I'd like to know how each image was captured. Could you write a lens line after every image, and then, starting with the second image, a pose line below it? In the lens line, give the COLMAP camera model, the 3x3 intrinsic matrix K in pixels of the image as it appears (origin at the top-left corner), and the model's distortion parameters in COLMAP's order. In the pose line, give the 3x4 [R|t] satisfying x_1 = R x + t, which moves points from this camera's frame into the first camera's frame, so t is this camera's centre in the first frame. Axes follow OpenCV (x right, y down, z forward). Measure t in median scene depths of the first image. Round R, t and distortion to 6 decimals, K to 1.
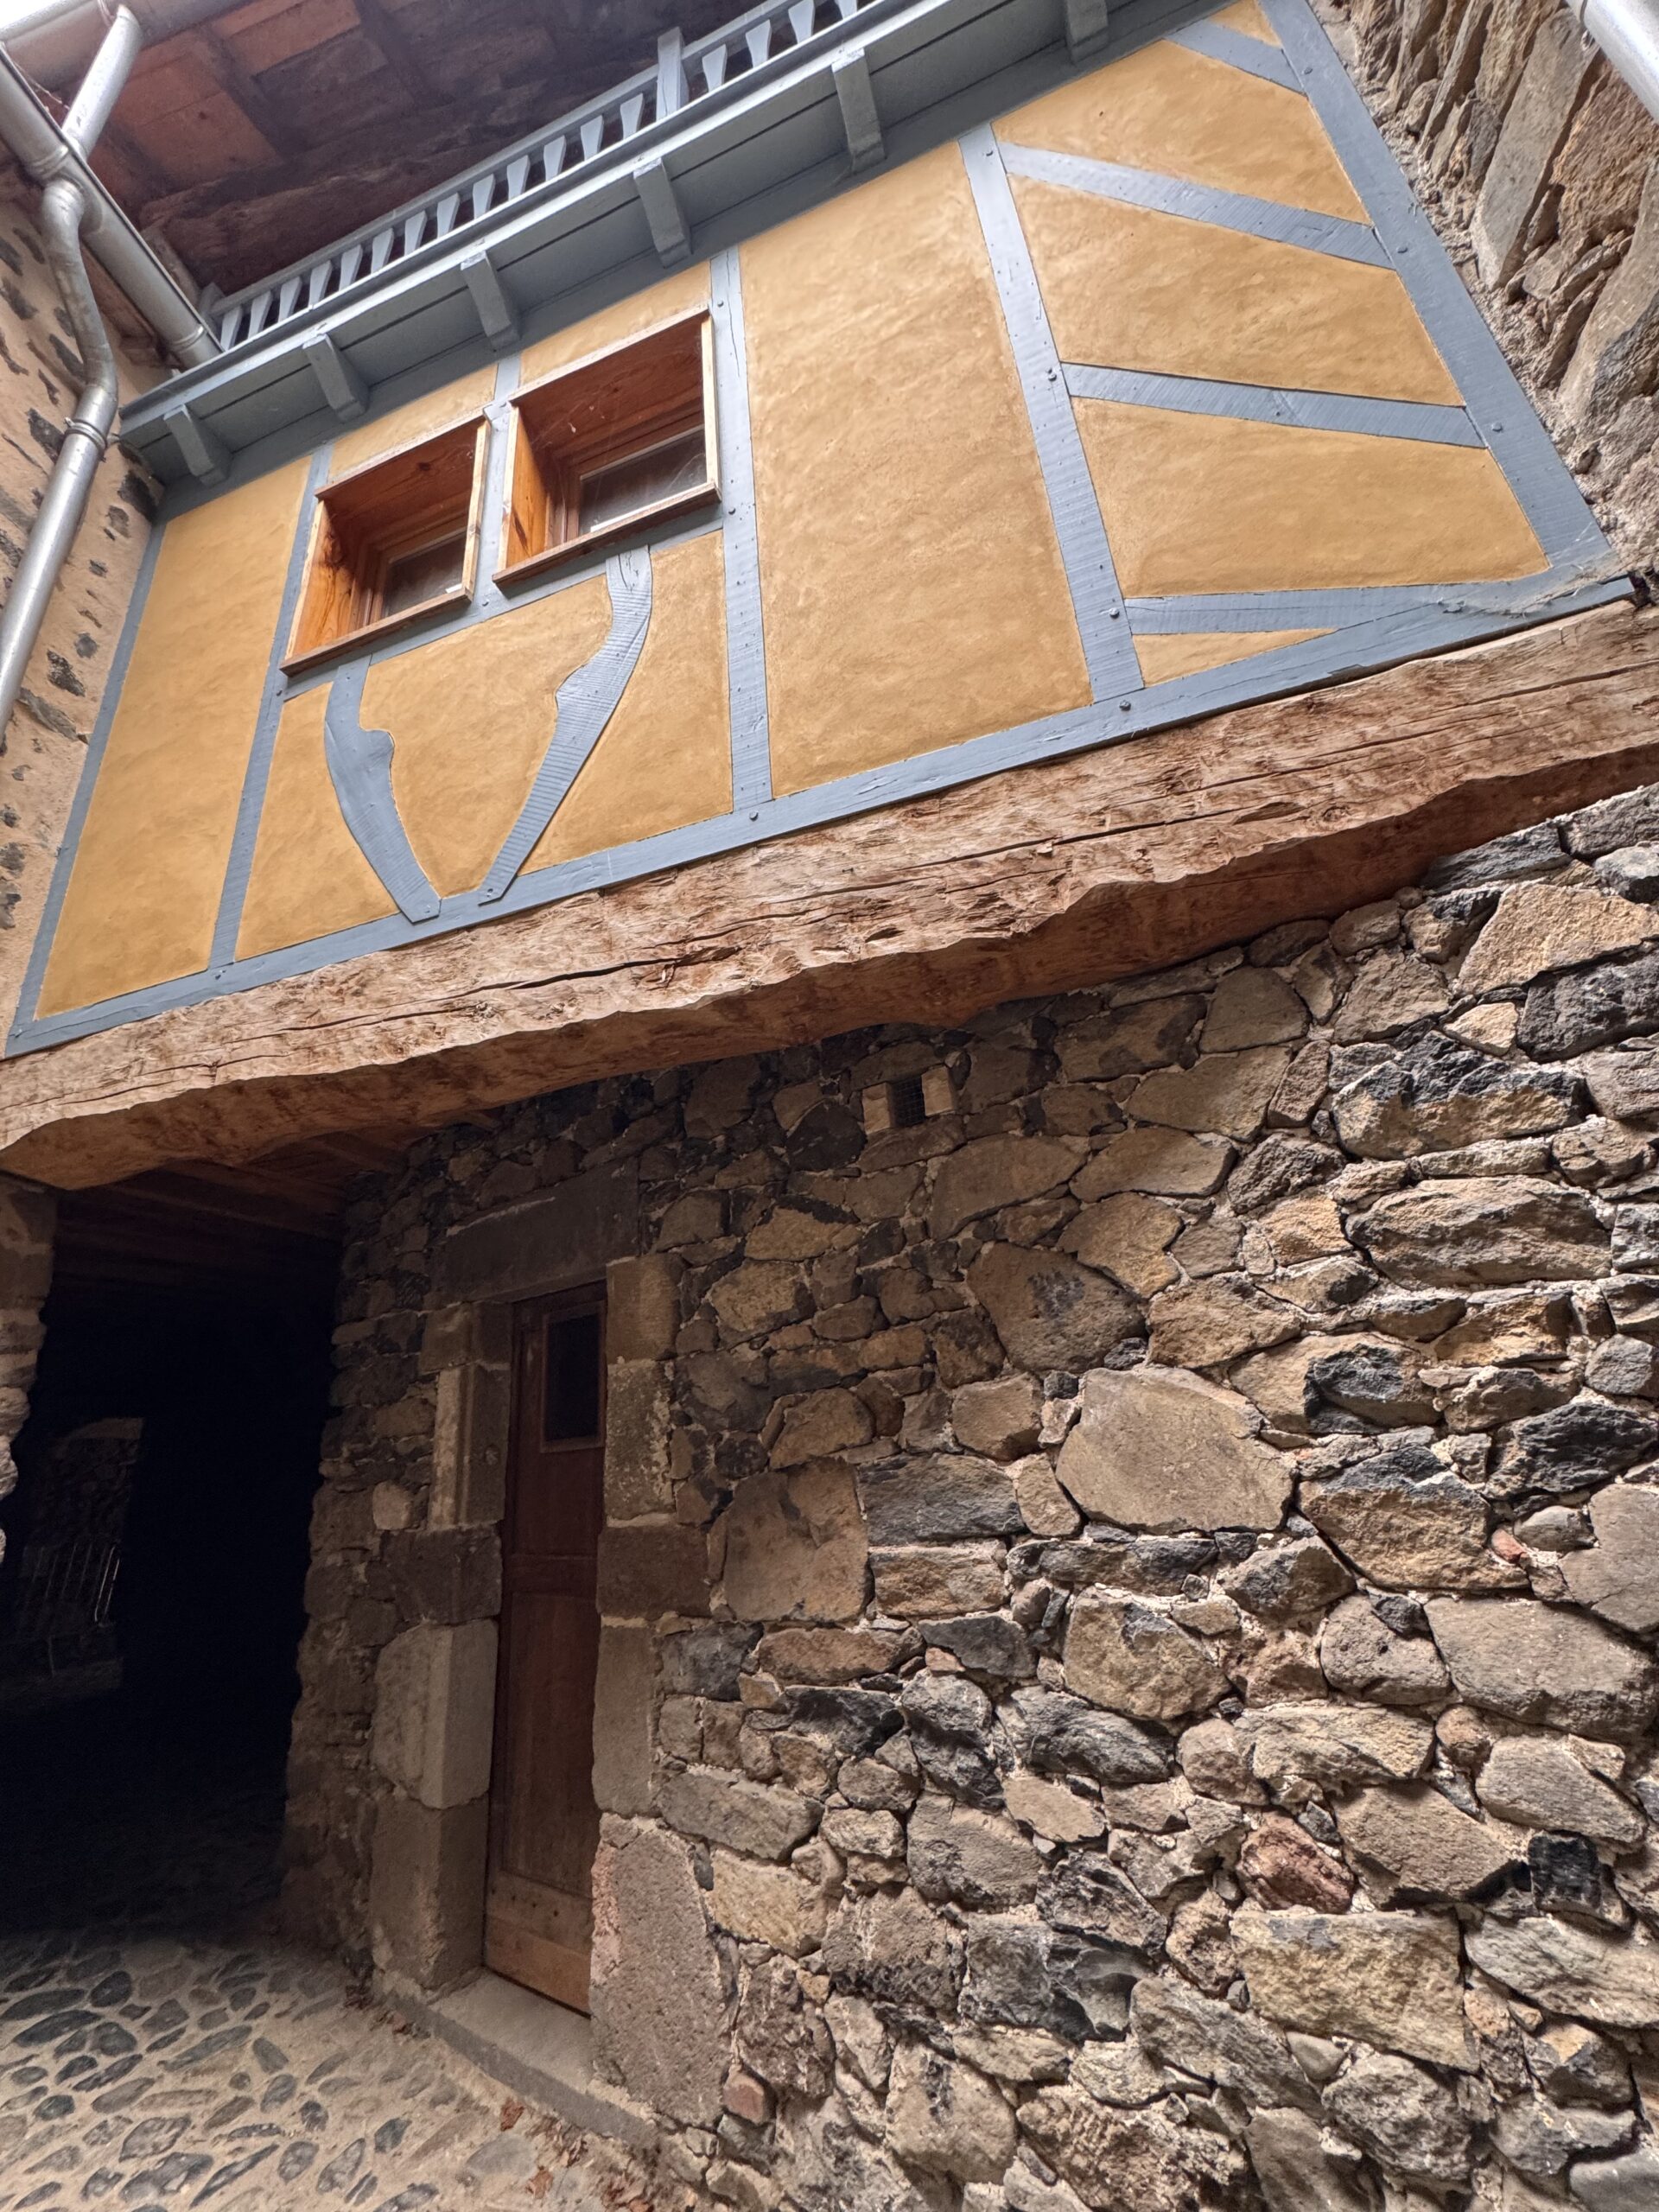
lens RADIAL K [[891.2, 0, 826.6], [0, 891.2, 1106.4], [0, 0, 1]] dist [-0.000008, 0.000161]
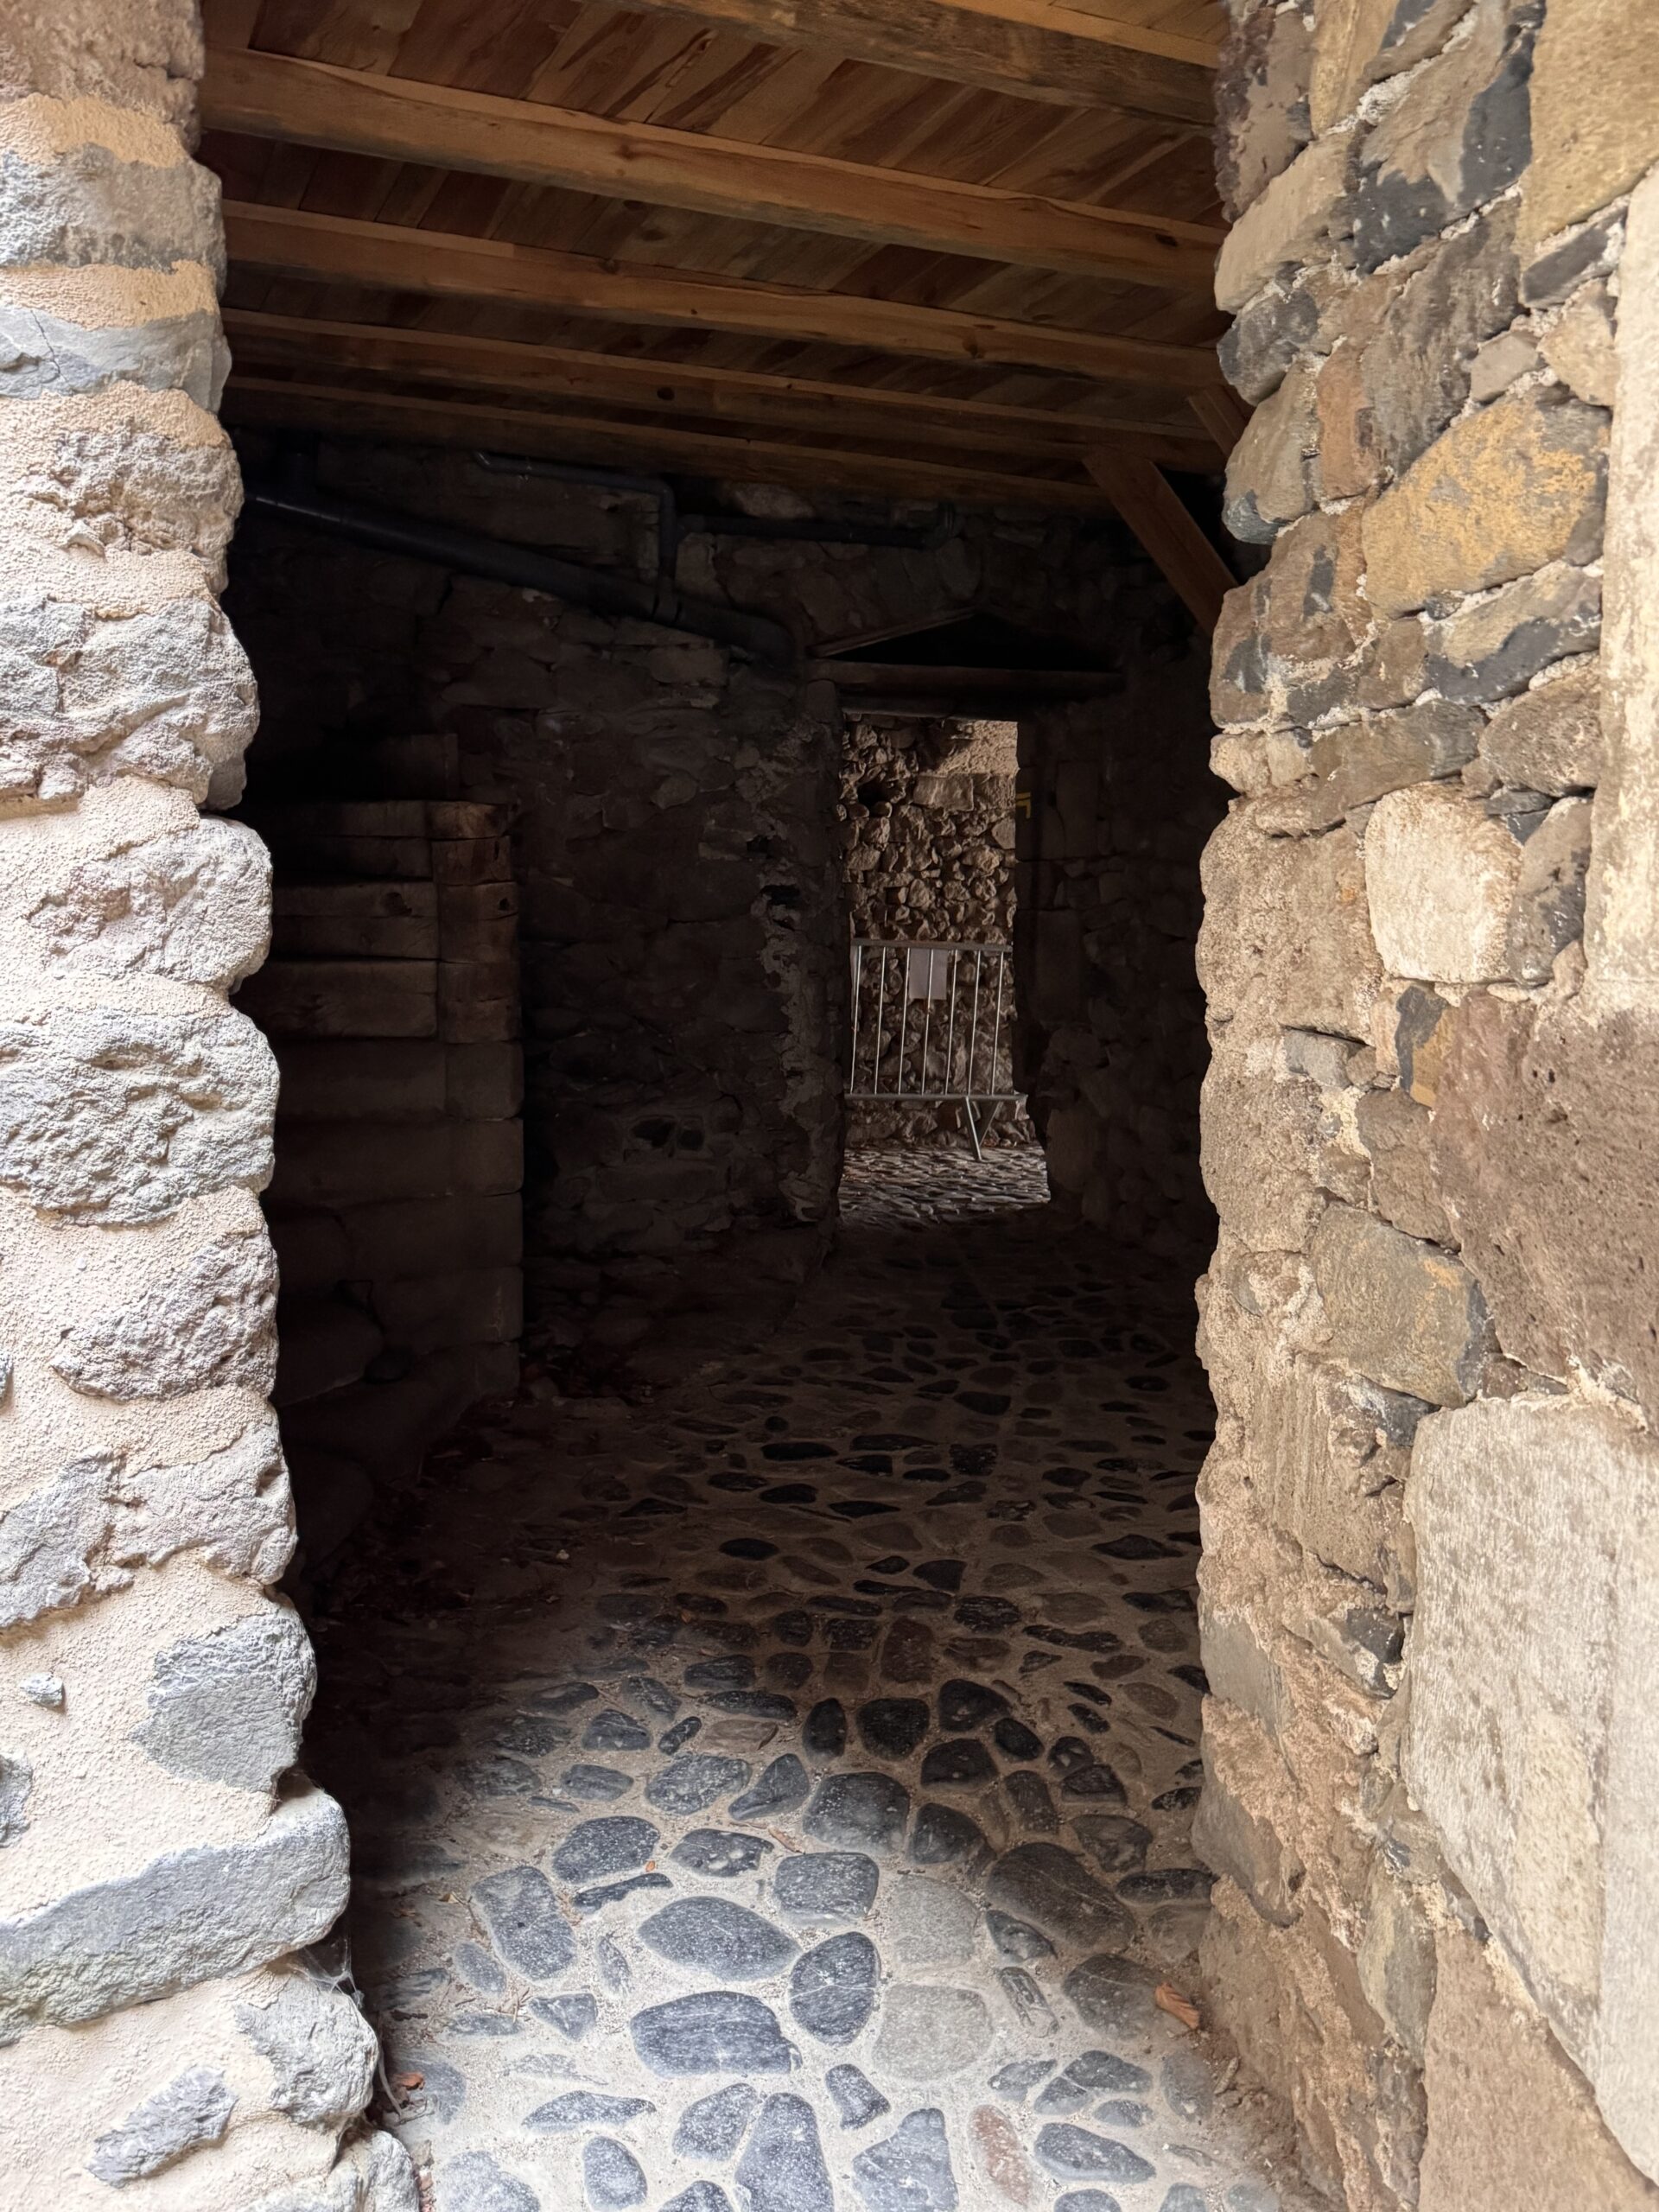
lens RADIAL K [[1800.2, 0, 828.4], [0, 1800.2, 1106.0], [0, 0, 1]] dist [0.023769, -0.012019]
pose [[0.690046, 0.154104, -0.707169, -0.255296], [0.204714, 0.895614, 0.394926, 0.281458], [0.694211, -0.417285, 0.586468, 0.589695]]
